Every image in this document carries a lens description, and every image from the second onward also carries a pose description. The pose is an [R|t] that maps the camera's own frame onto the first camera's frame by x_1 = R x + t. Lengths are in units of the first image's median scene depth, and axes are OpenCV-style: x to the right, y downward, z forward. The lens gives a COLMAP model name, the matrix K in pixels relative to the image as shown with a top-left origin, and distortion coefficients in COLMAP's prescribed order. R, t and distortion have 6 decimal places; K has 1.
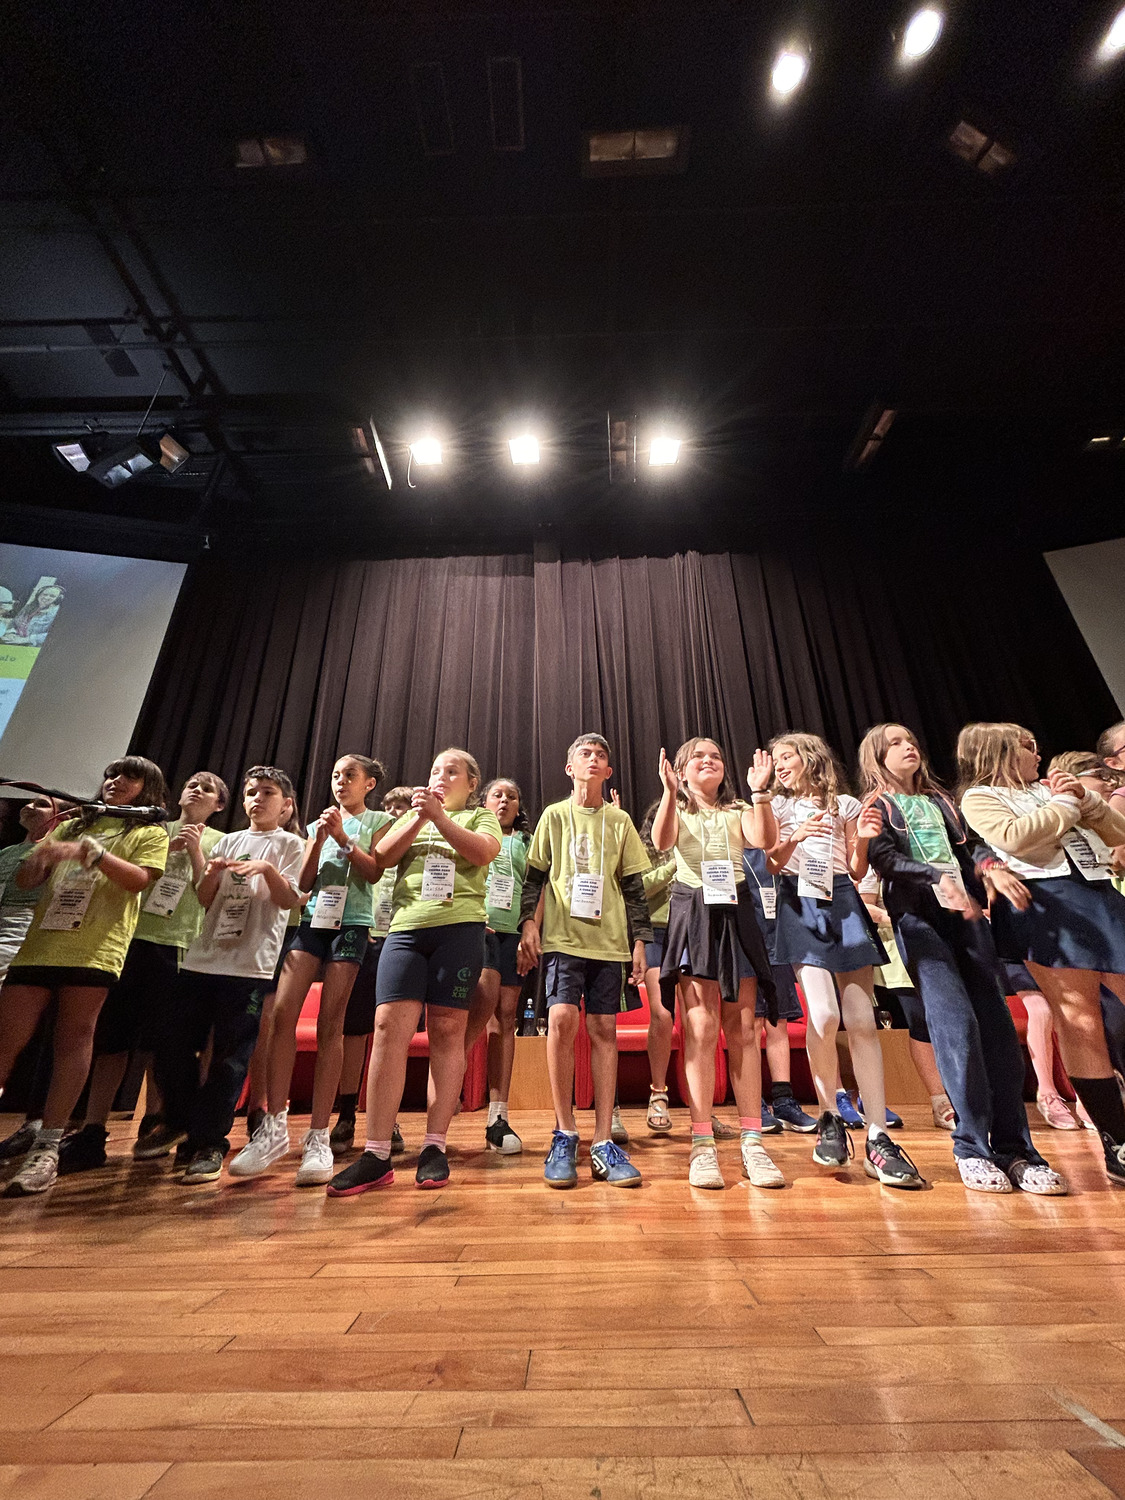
lens RADIAL K [[606.1, 0, 564.2], [0, 606.1, 752.3], [0, 0, 1]] dist [0.003577, 0.000368]
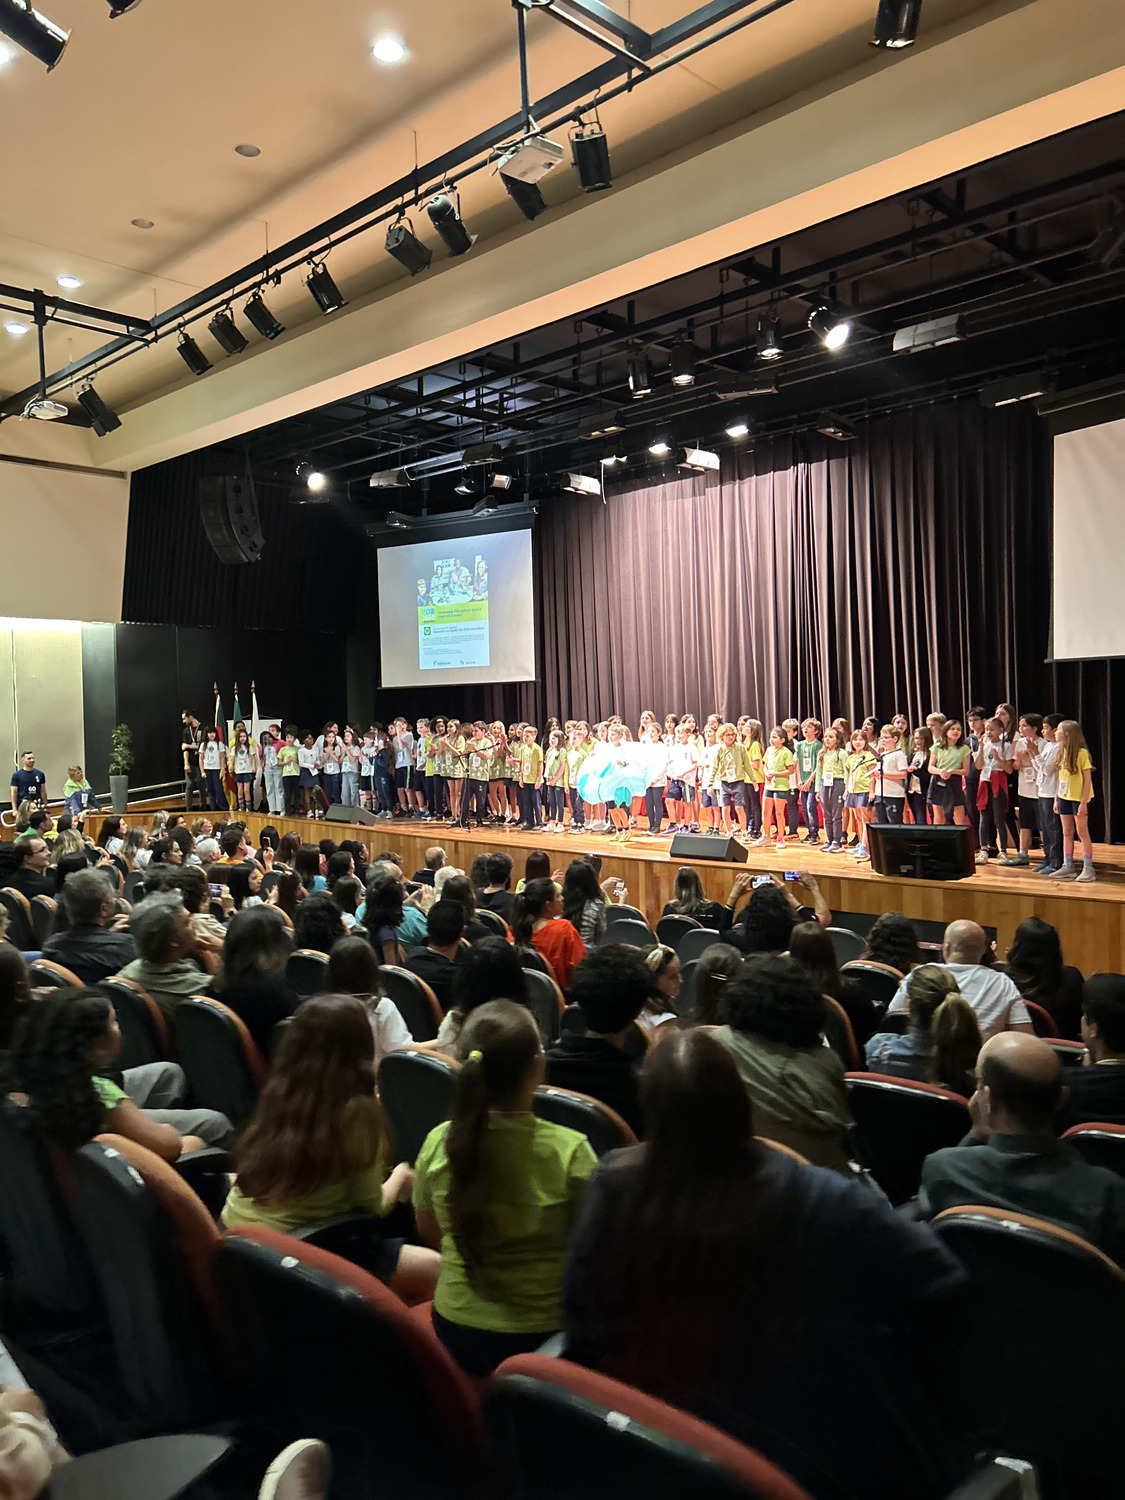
lens RADIAL K [[1123.8, 0, 551.0], [0, 1123.8, 747.2], [0, 0, 1]] dist [0.058847, -0.063204]
pose [[0.721473, 0.020056, -0.692152, 1.708909], [0.309567, 0.884784, 0.348319, -0.906185], [0.619391, -0.465570, 0.632139, -1.309928]]
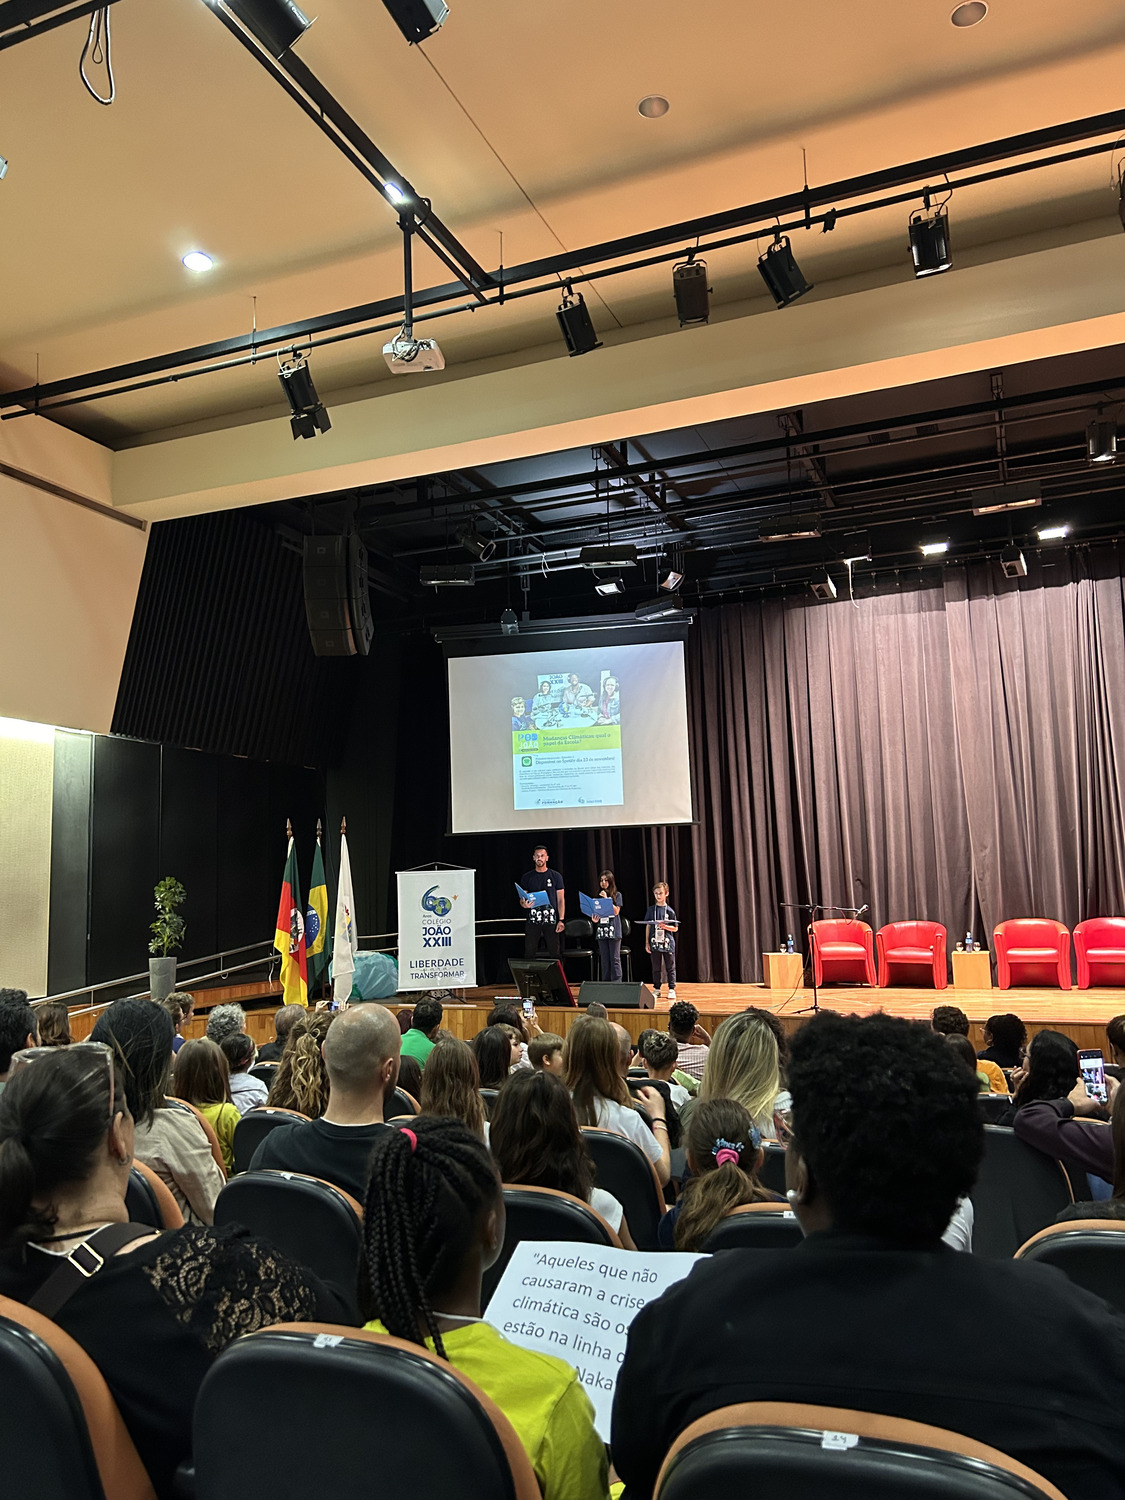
lens RADIAL K [[1123.8, 0, 569.1], [0, 1123.8, 776.0], [0, 0, 1]] dist [0.058847, -0.063204]
pose [[0.932613, -0.049513, -0.357466, 0.047926], [0.171850, 0.931954, 0.319263, -0.956982], [0.317334, -0.359179, 0.877661, -1.572056]]
